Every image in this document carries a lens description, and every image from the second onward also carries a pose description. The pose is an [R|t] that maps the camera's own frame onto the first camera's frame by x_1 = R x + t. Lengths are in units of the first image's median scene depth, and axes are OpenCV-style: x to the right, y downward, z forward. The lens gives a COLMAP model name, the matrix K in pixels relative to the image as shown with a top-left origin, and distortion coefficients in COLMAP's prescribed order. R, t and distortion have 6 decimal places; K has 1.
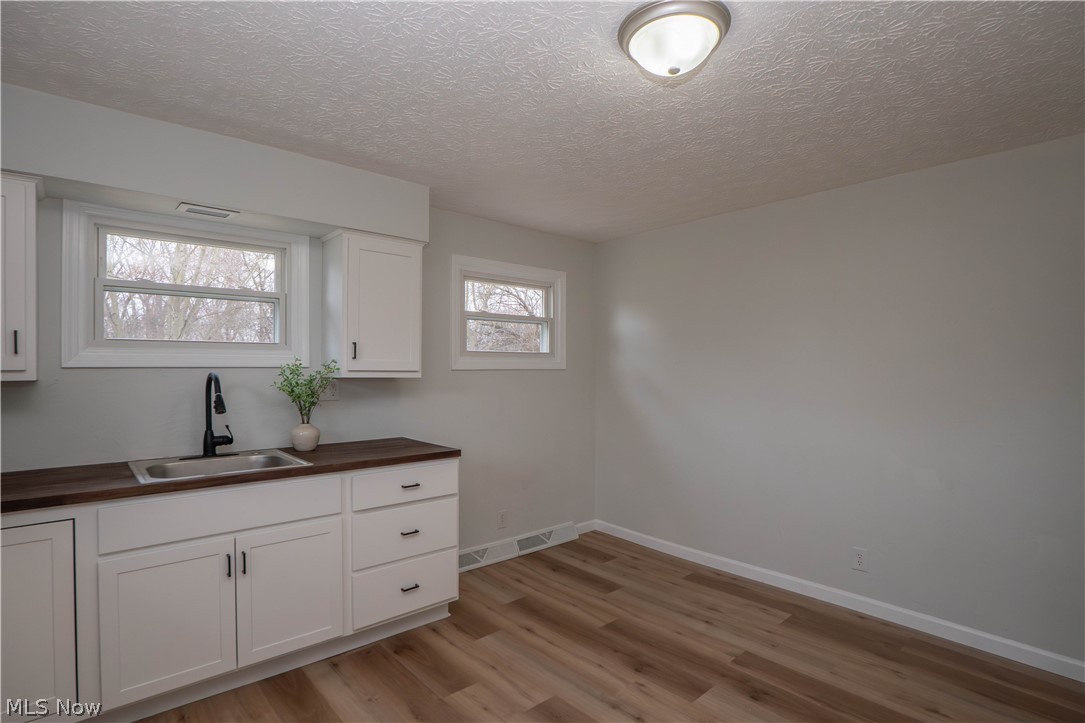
lens RADIAL K [[556.9, 0, 531.1], [0, 556.9, 369.5], [0, 0, 1]] dist [-0.032192, 0.006662]
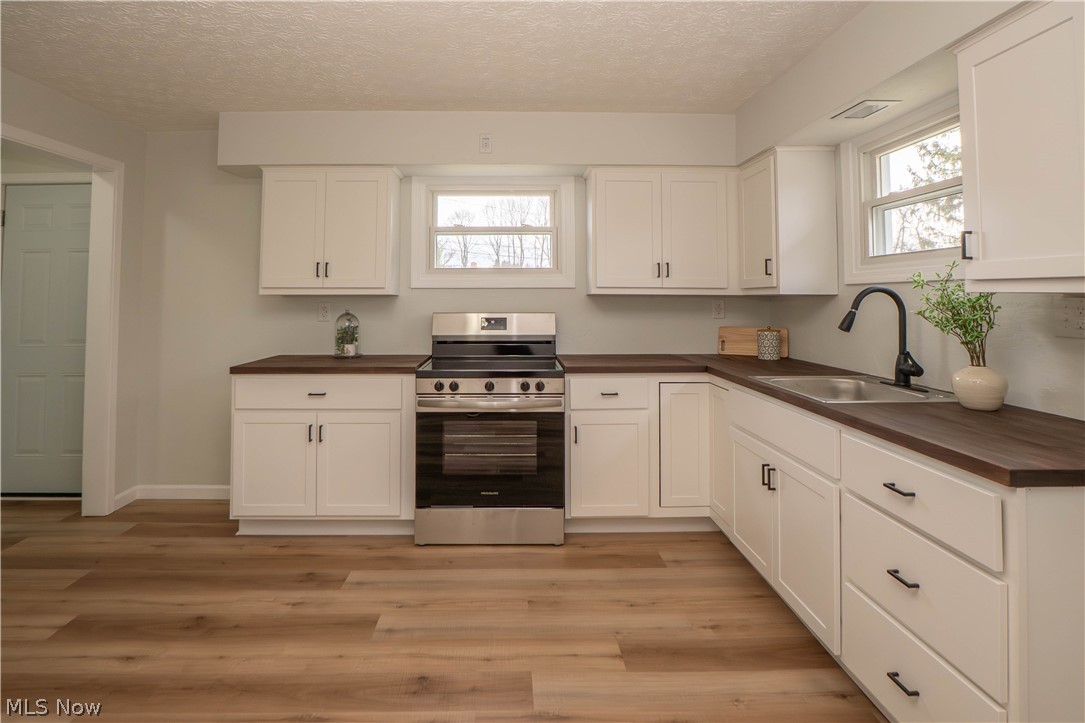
lens RADIAL K [[556.9, 0, 503.2], [0, 556.9, 264.8], [0, 0, 1]] dist [-0.032192, 0.006662]
pose [[-0.664502, -0.036544, -0.746393, 0.451836], [0.004048, 0.998613, -0.052497, 0.011834], [0.747276, -0.037906, -0.663432, 1.068552]]
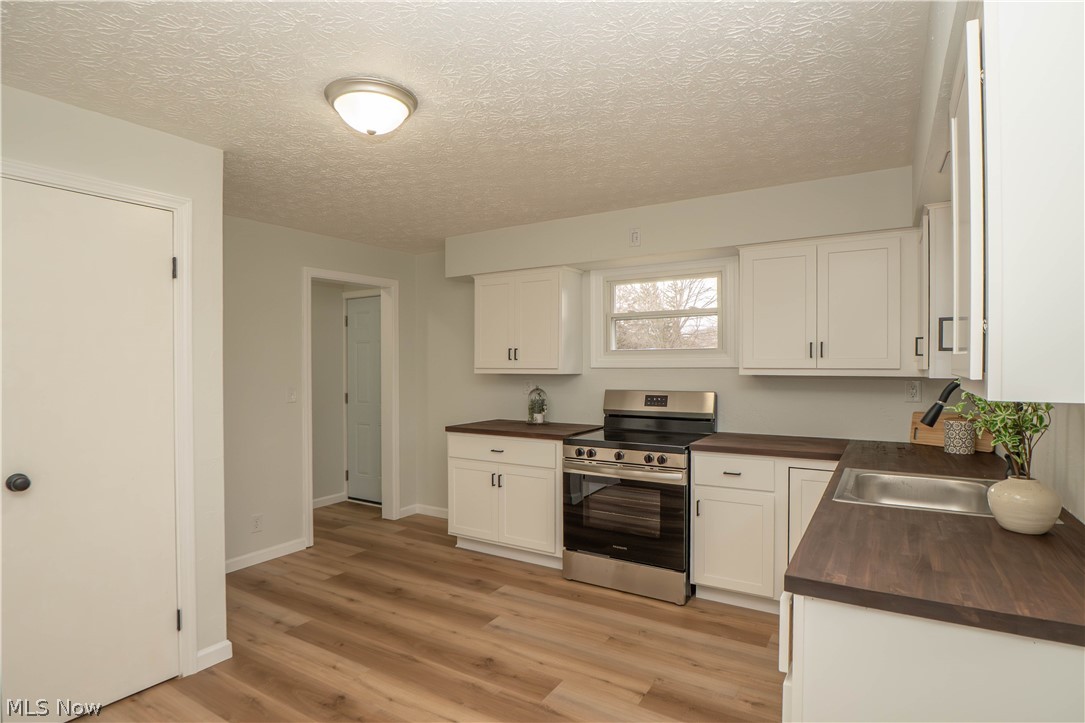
lens RADIAL K [[556.9, 0, 563.8], [0, 556.9, 366.2], [0, 0, 1]] dist [-0.032192, 0.006662]
pose [[-0.957653, 0.007999, -0.287813, 0.128995], [0.006506, 0.999960, 0.006143, -0.016524], [0.287850, 0.004010, -0.957667, 1.468221]]
